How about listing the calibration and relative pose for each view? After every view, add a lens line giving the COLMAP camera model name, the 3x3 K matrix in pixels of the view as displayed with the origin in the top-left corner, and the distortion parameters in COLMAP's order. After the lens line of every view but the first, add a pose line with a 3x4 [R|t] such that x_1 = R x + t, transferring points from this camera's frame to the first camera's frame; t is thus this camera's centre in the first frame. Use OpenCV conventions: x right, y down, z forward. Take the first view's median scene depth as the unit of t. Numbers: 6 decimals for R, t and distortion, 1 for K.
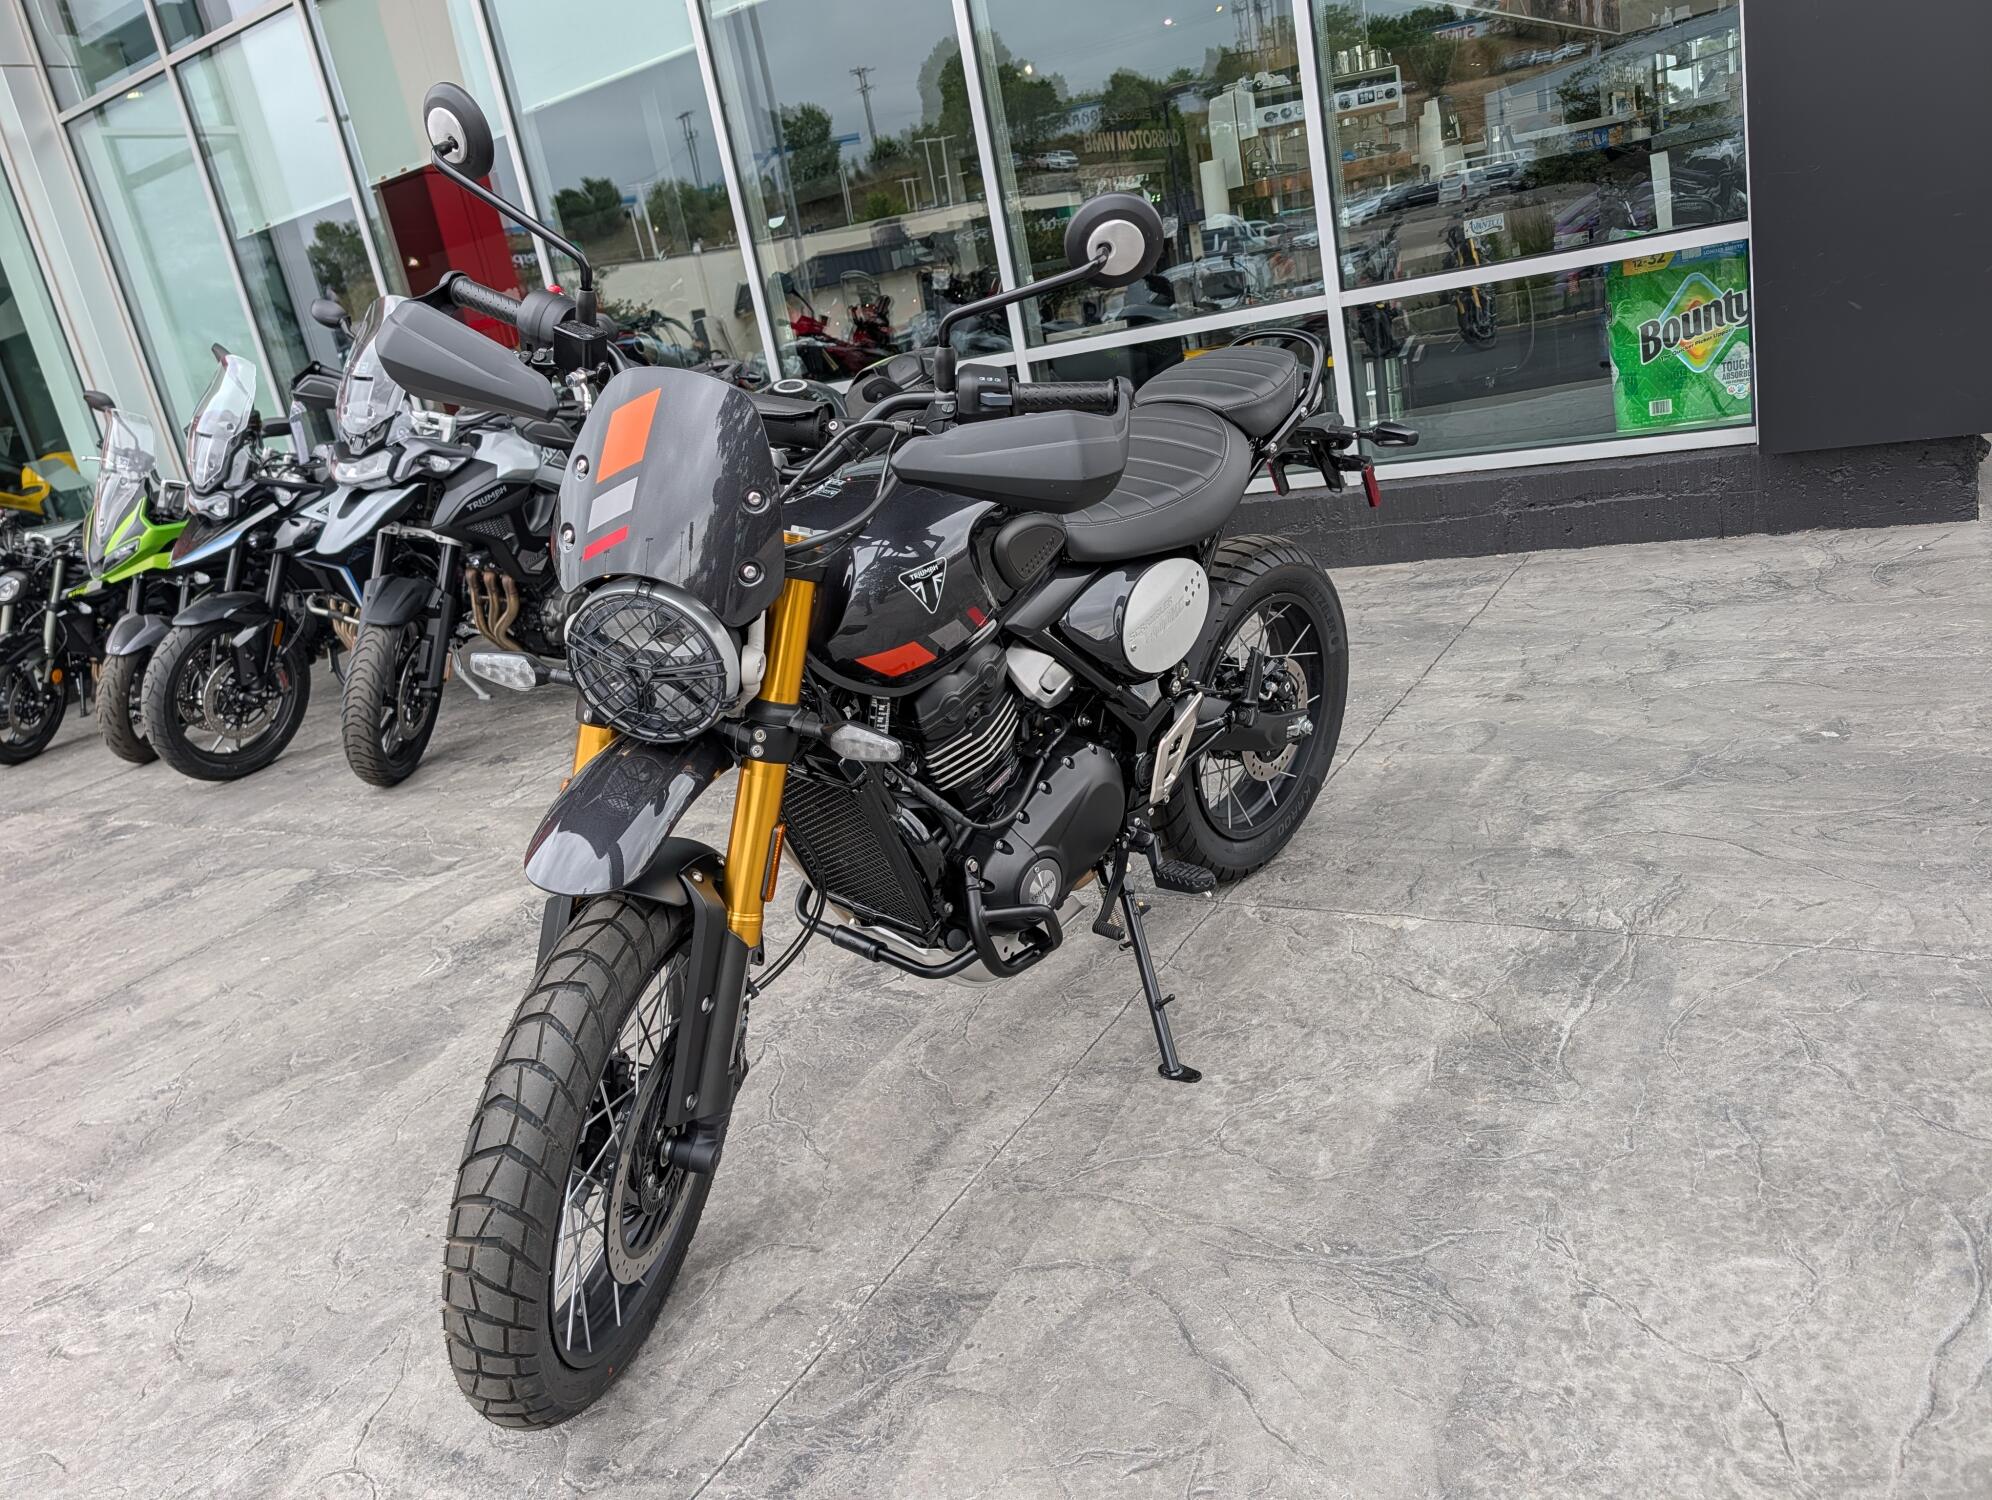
lens RADIAL K [[1405.7, 0, 984.7], [0, 1405.7, 745.0], [0, 0, 1]] dist [-0.000913, -0.004402]
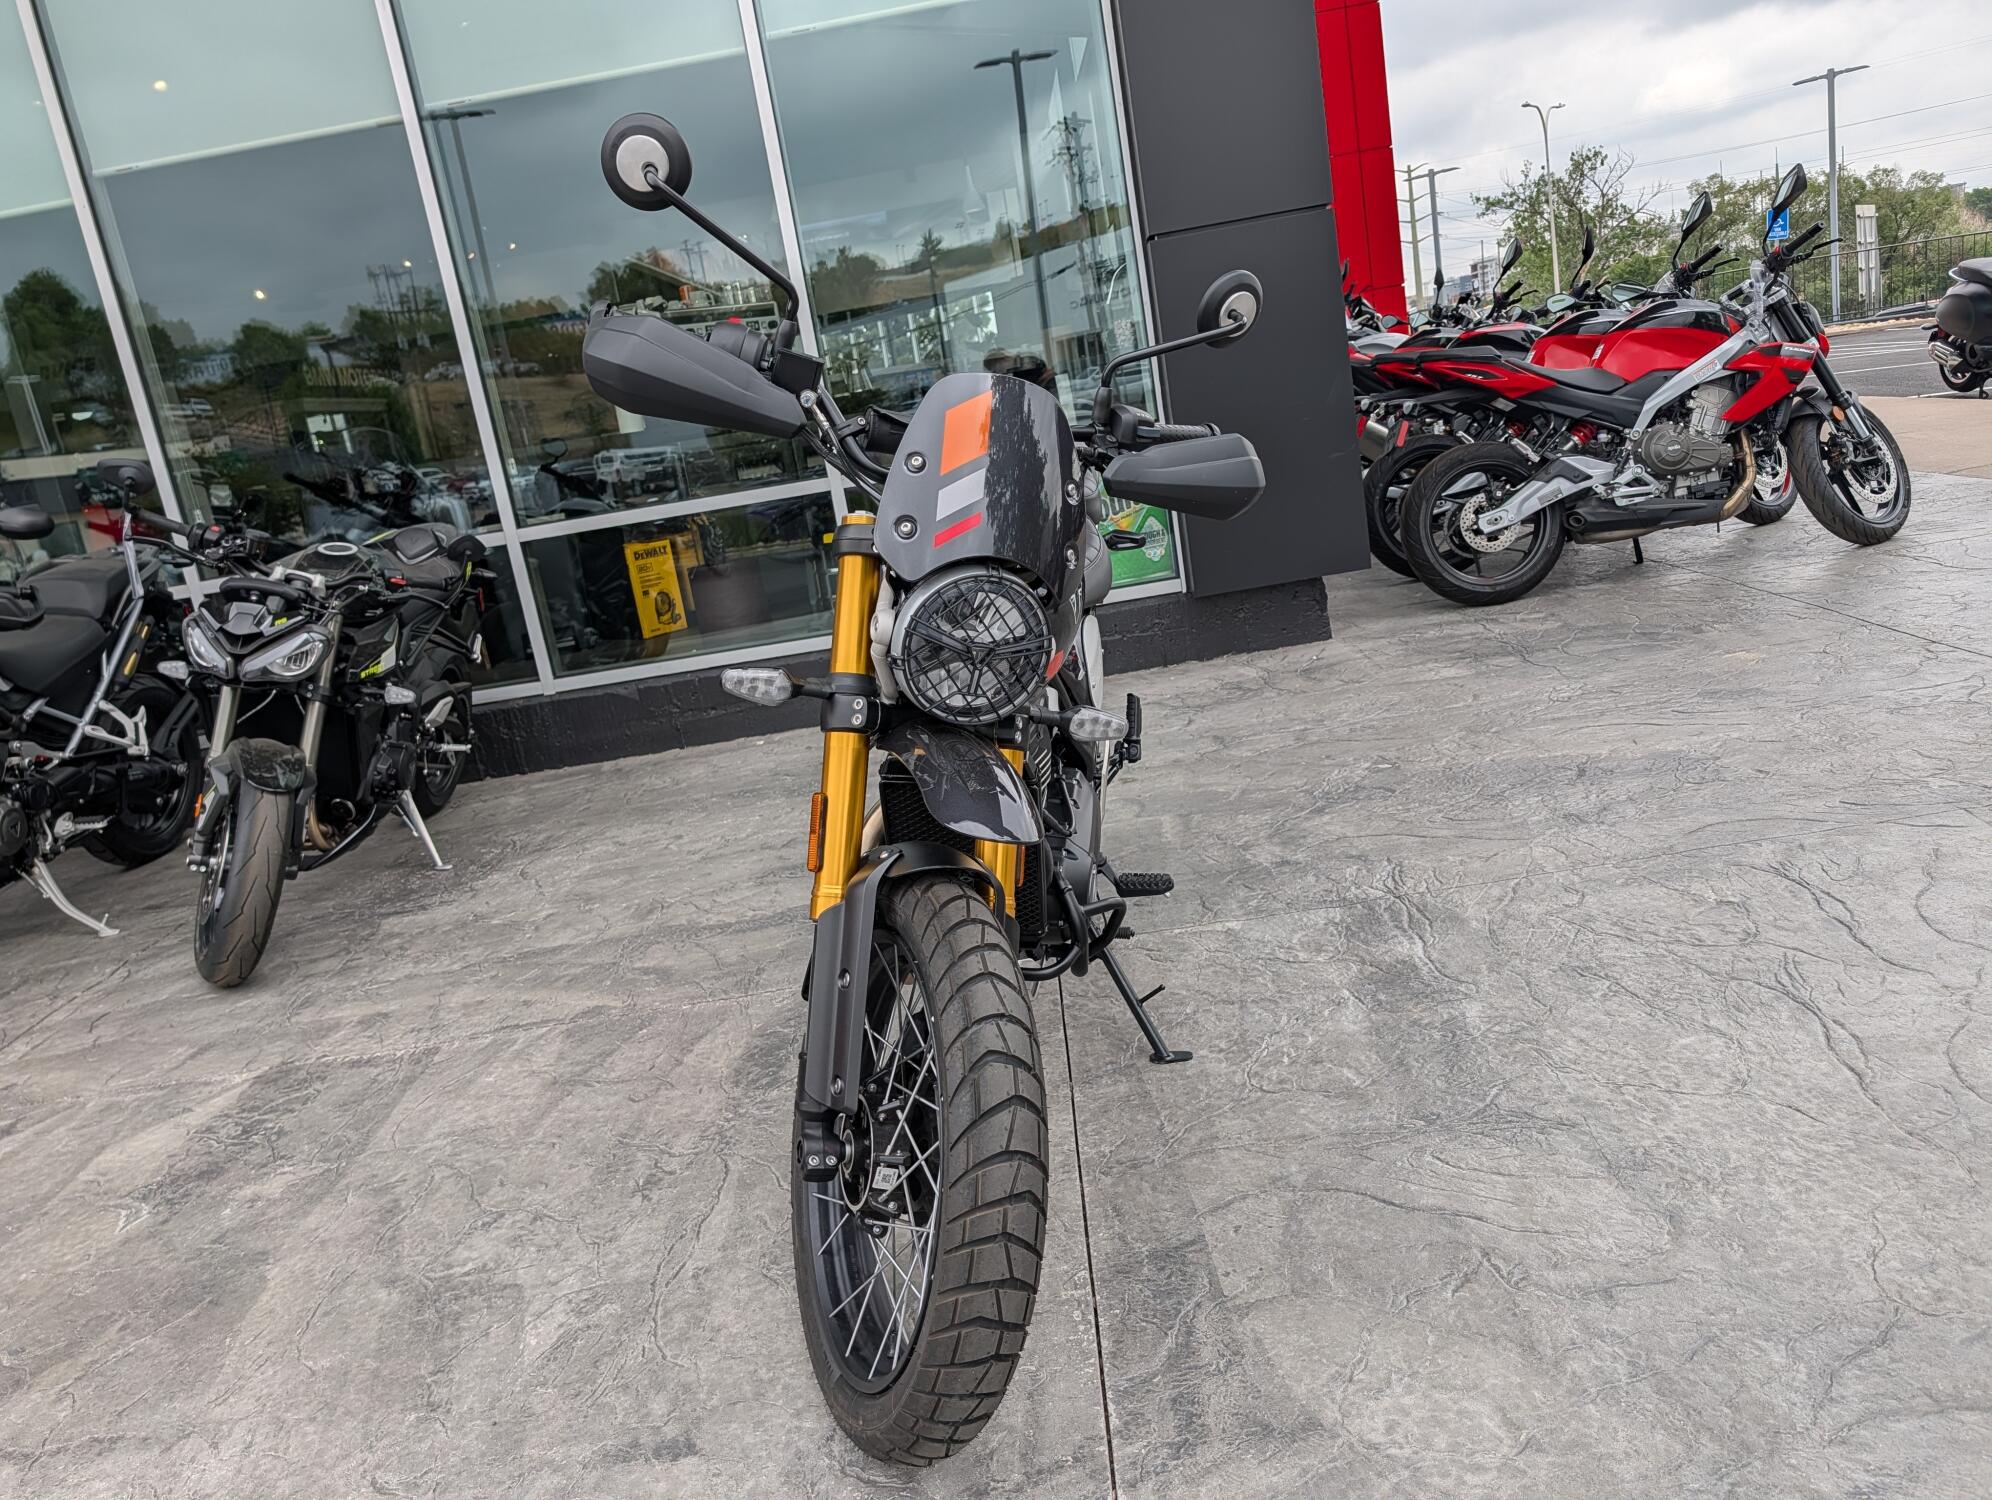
lens RADIAL K [[1405.7, 0, 954.7], [0, 1405.7, 753.4], [0, 0, 1]] dist [-0.000913, -0.004402]
pose [[0.854336, -0.071436, 0.514789, -0.462717], [0.155519, 0.980262, -0.122068, 0.085204], [-0.495908, 0.184346, 0.848582, 0.068625]]
